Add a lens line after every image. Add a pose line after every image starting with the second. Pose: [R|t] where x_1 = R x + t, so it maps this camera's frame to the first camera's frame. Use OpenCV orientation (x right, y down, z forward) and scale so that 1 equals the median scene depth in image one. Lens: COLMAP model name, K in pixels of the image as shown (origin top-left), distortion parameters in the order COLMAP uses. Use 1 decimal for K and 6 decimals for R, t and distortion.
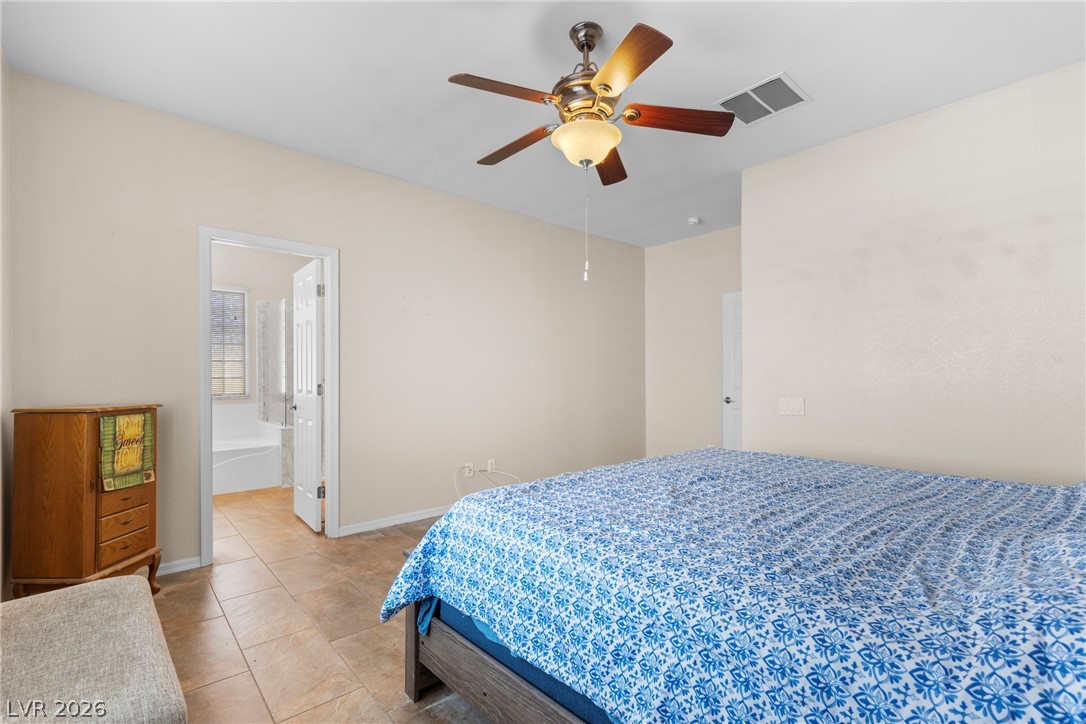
lens RADIAL K [[492.0, 0, 548.2], [0, 492.0, 368.2], [0, 0, 1]] dist [0.010893, -0.000536]
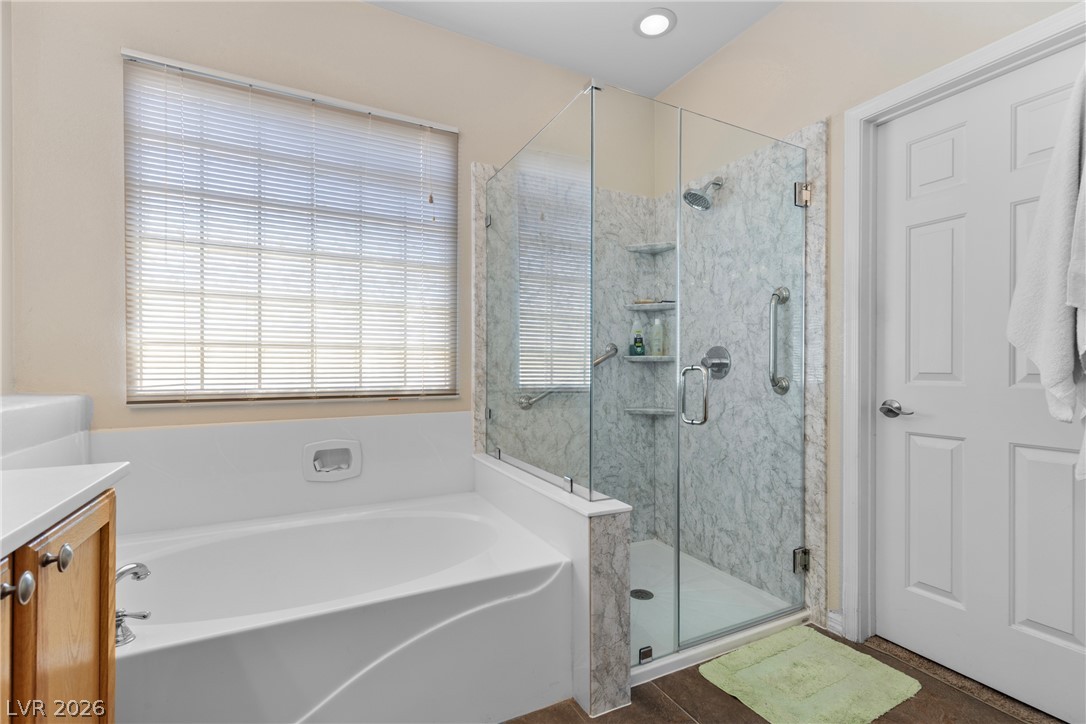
lens RADIAL K [[492.0, 0, 548.2], [0, 492.0, 368.2], [0, 0, 1]] dist [0.010893, -0.000536]
pose [[0.965540, 0.004719, -0.260212, -0.423968], [-0.002185, 0.999947, 0.010024, 0.030815], [0.260245, -0.009110, 0.965500, 0.621596]]
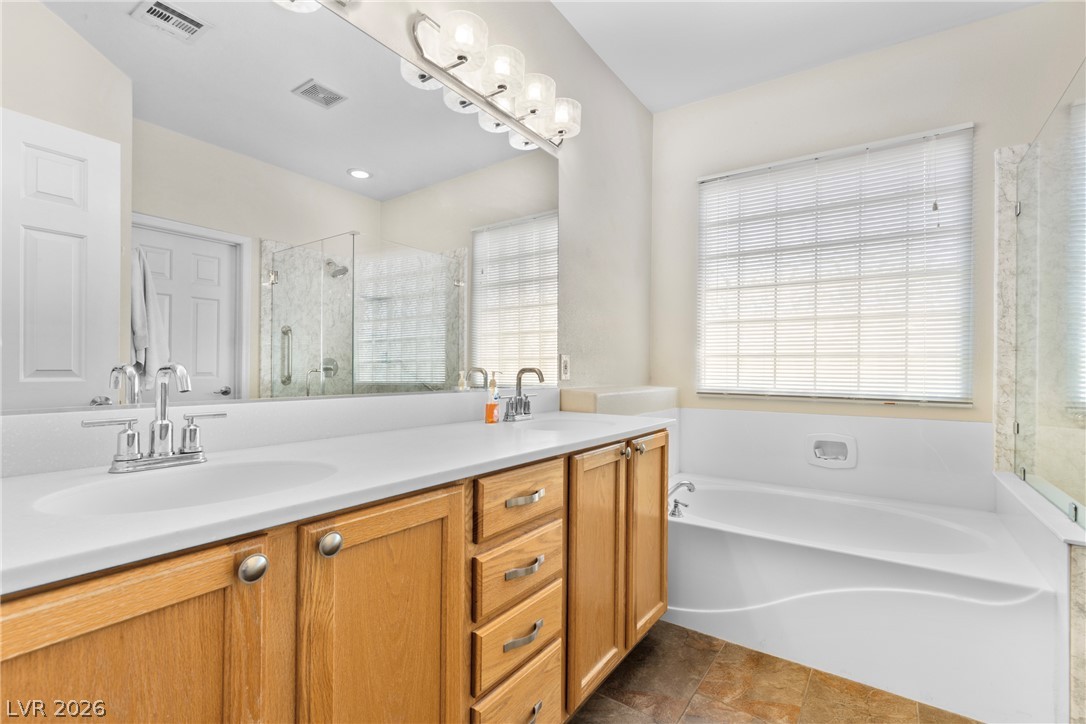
lens RADIAL K [[492.0, 0, 548.2], [0, 492.0, 368.2], [0, 0, 1]] dist [0.010893, -0.000536]
pose [[0.219869, 0.000277, -0.975529, -0.299432], [-0.010099, 0.999947, -0.001992, 0.033273], [0.975477, 0.010290, 0.219860, 0.590731]]
